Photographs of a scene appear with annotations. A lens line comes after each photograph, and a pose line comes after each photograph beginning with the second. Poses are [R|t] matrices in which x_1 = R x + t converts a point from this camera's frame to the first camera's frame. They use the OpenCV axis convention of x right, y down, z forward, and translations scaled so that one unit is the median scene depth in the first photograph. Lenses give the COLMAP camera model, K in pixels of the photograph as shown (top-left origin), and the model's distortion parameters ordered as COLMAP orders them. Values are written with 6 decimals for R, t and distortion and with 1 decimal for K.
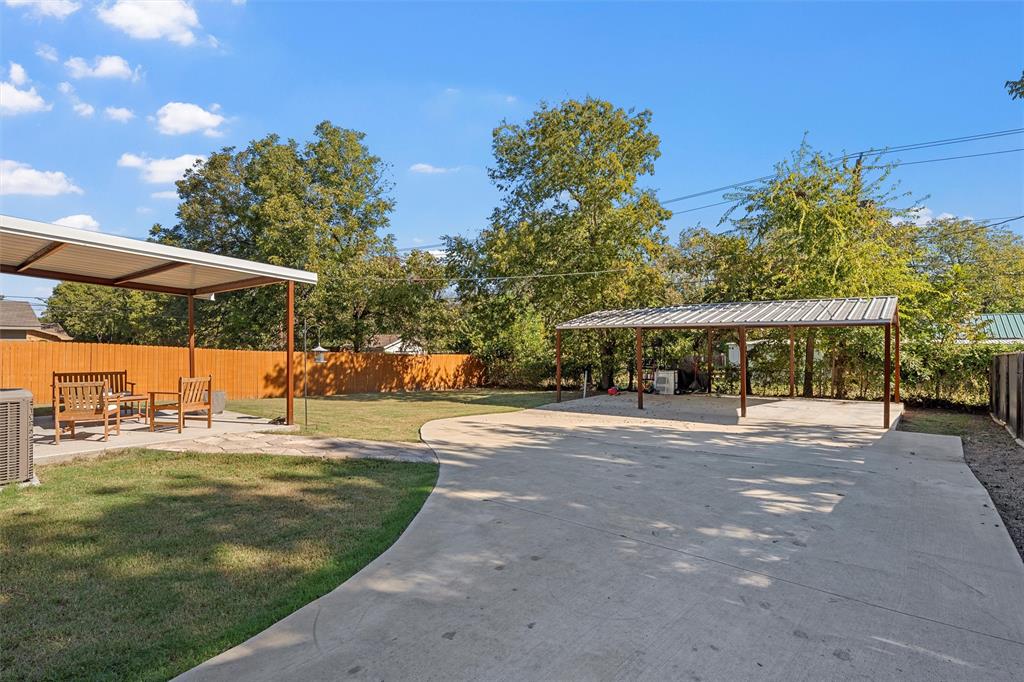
lens RADIAL K [[587.7, 0, 535.0], [0, 587.7, 343.2], [0, 0, 1]] dist [-0.001226, -0.000643]
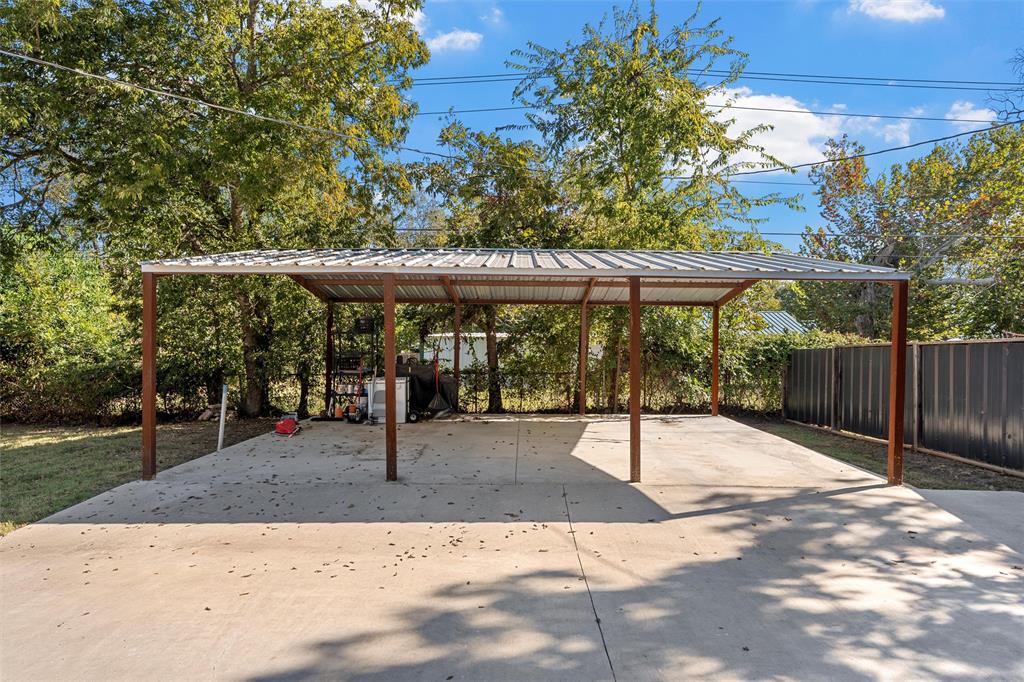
lens RADIAL K [[587.7, 0, 535.0], [0, 587.7, 343.2], [0, 0, 1]] dist [-0.001226, -0.000643]
pose [[0.812935, 0.005484, 0.582329, 0.017228], [-0.006695, 0.999978, -0.000072, 0.012249], [-0.582316, -0.003840, 0.812953, 0.424777]]
